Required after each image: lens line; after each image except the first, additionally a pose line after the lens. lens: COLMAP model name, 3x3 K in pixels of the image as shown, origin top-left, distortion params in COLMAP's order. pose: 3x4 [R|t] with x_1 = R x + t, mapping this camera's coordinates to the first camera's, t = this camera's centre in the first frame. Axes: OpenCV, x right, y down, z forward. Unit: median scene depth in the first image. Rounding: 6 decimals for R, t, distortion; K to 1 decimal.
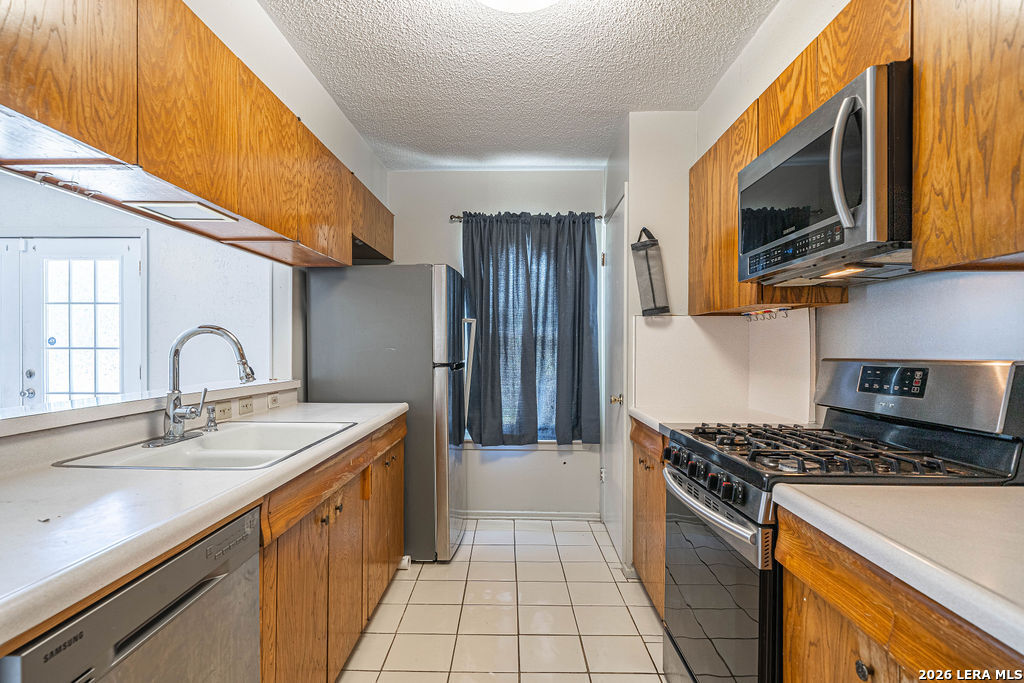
lens RADIAL K [[537.0, 0, 507.3], [0, 537.0, 345.5], [0, 0, 1]] dist [0.008115, -0.001586]
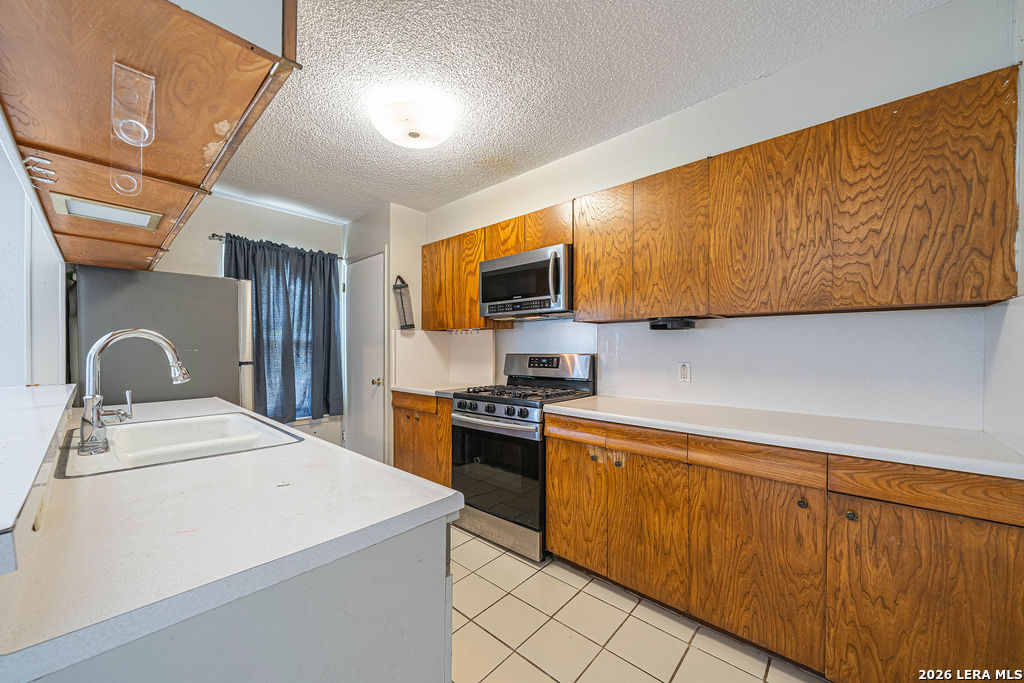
lens RADIAL K [[376.8, 0, 505.9], [0, 376.8, 347.3], [0, 0, 1]] dist [-0.001646, 0.000106]
pose [[0.661707, 0.000724, 0.749762, -0.376203], [-0.003562, 0.999991, 0.002178, -0.004120], [-0.749754, -0.004112, 0.661704, -0.005405]]
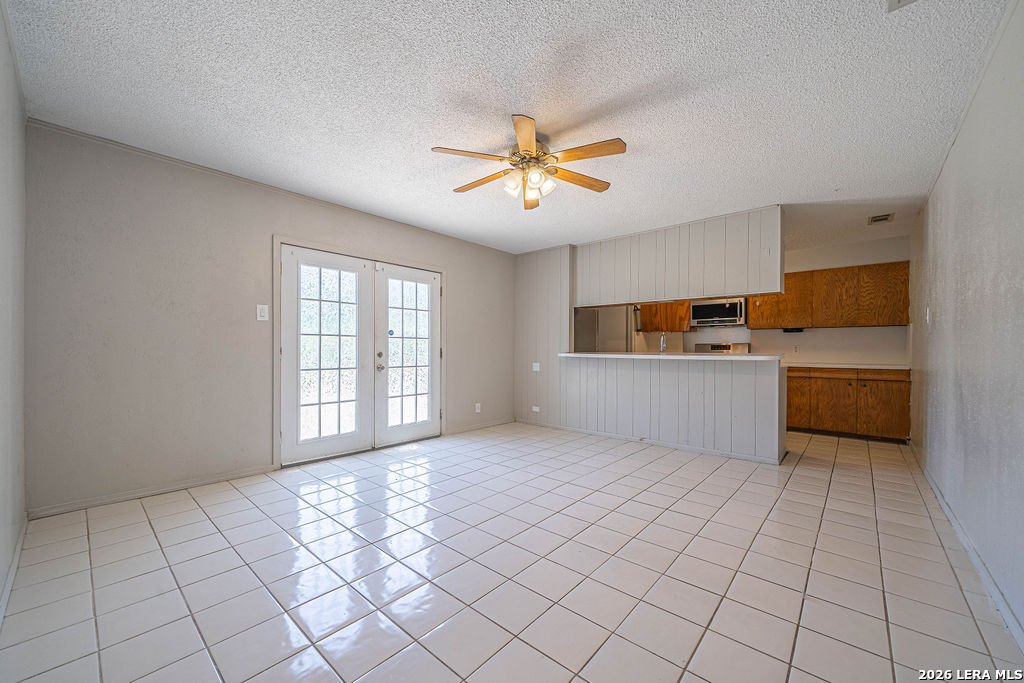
lens RADIAL K [[376.8, 0, 518.1], [0, 376.8, 347.6], [0, 0, 1]] dist [-0.001646, 0.000106]
pose [[0.643789, 0.000679, 0.765203, -1.845748], [-0.005622, 0.999977, 0.003842, 0.035548], [-0.765183, -0.006775, 0.643778, 0.074766]]
